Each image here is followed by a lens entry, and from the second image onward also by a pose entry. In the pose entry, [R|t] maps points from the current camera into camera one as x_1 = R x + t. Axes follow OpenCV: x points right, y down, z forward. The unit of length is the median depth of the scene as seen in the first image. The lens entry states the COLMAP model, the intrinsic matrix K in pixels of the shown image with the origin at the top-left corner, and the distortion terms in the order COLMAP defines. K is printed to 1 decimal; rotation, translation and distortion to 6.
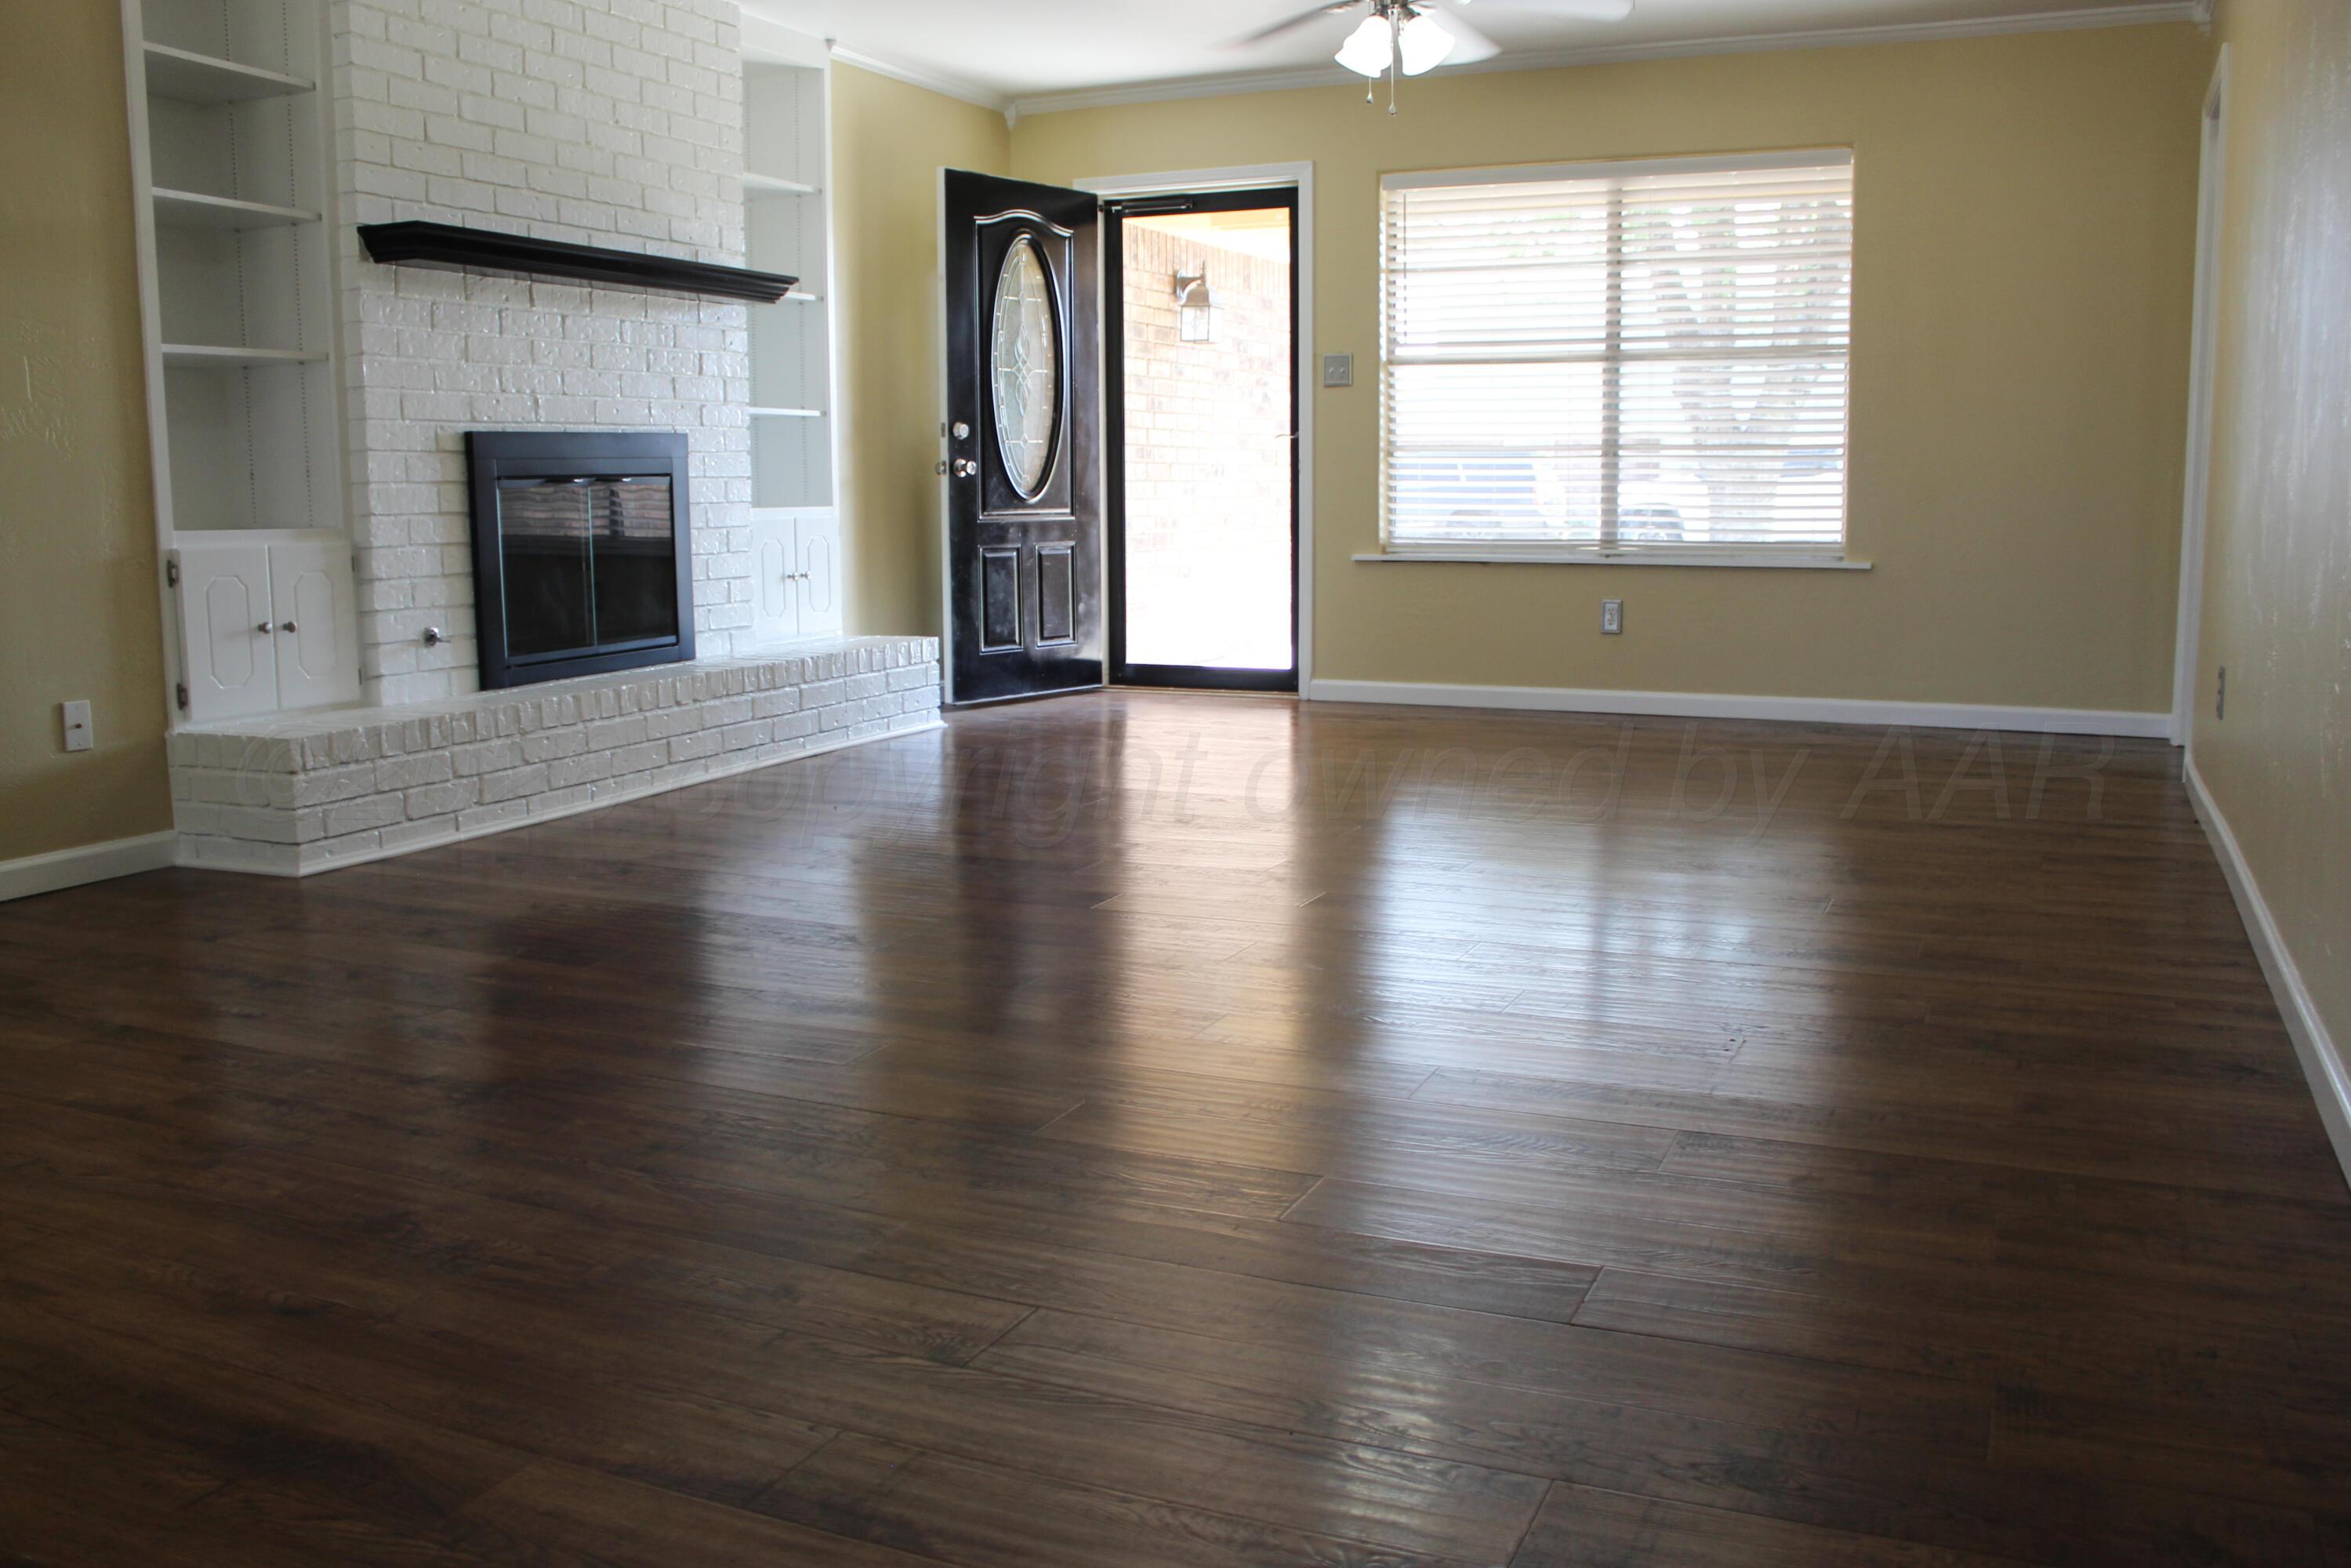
lens RADIAL K [[1955.7, 0, 1175.5], [0, 1955.7, 784.0], [0, 0, 1]] dist [-0.169061, 0.148264]
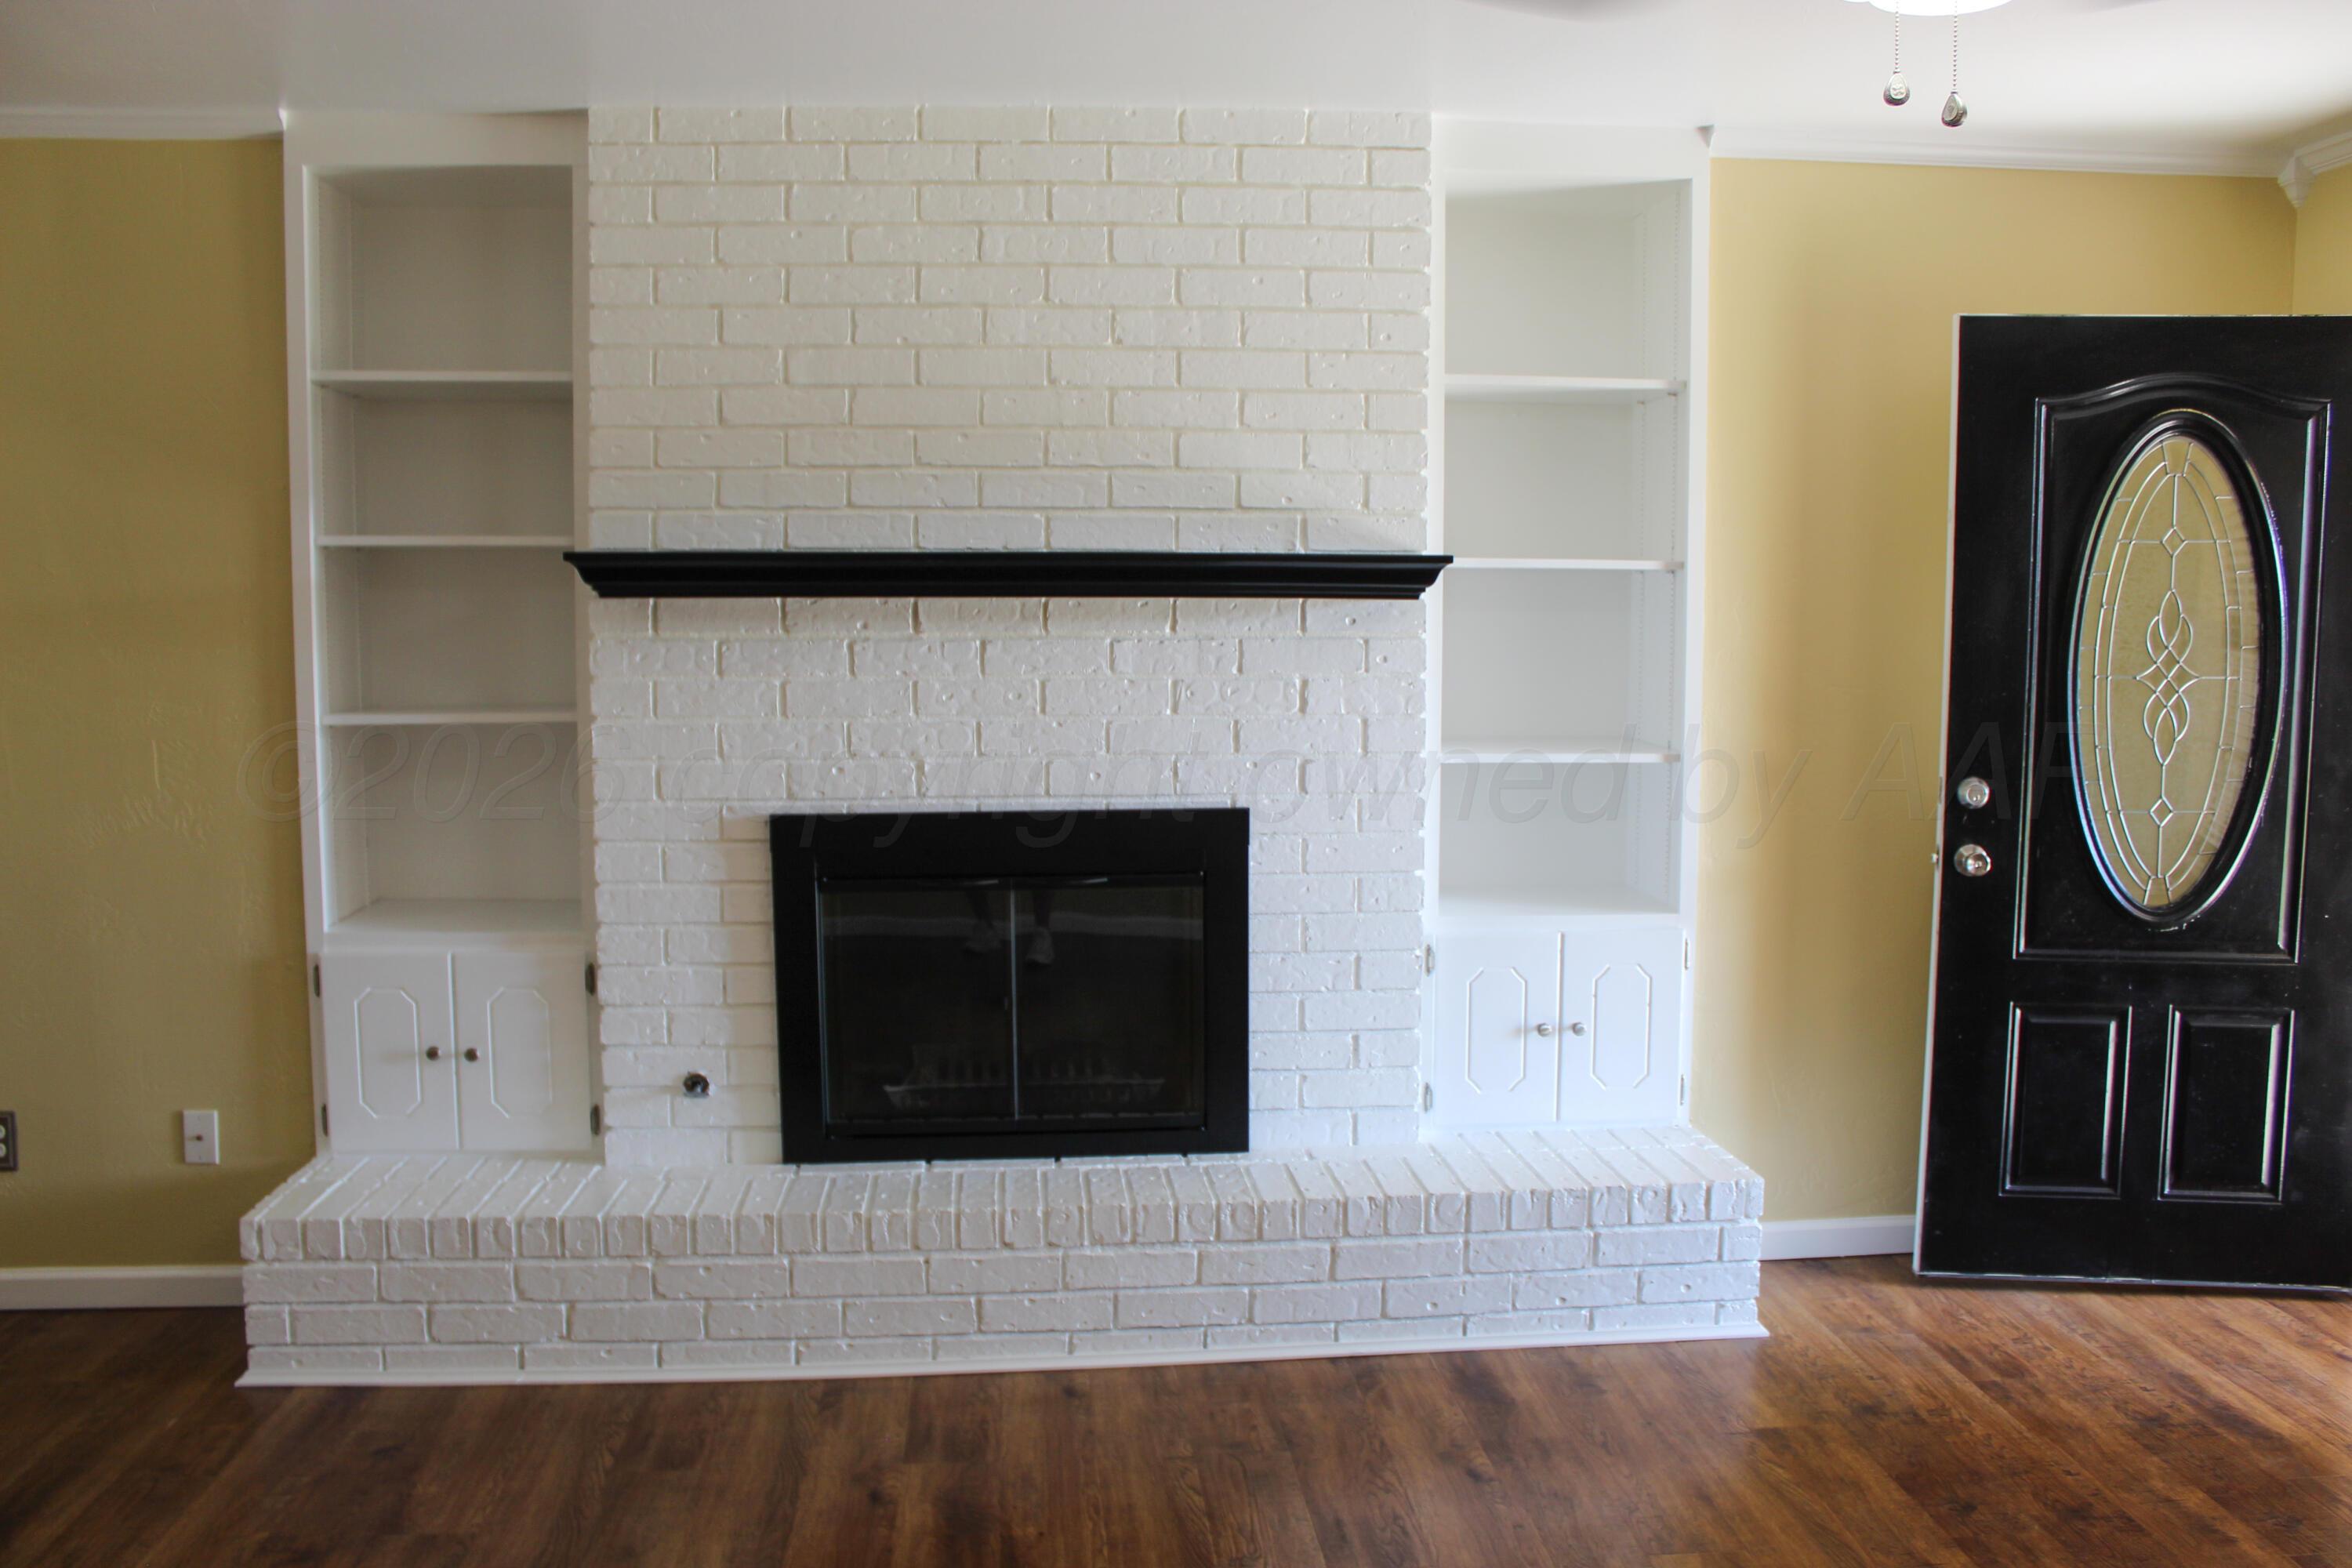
lens RADIAL K [[1956.4, 0, 1176.0], [0, 1956.4, 784.0], [0, 0, 1]] dist [-0.169061, 0.148264]
pose [[0.490212, 0.092174, -0.866716, 0.341827], [-0.138885, 0.989948, 0.026727, -0.235779], [0.860467, 0.107271, 0.498086, 0.758021]]
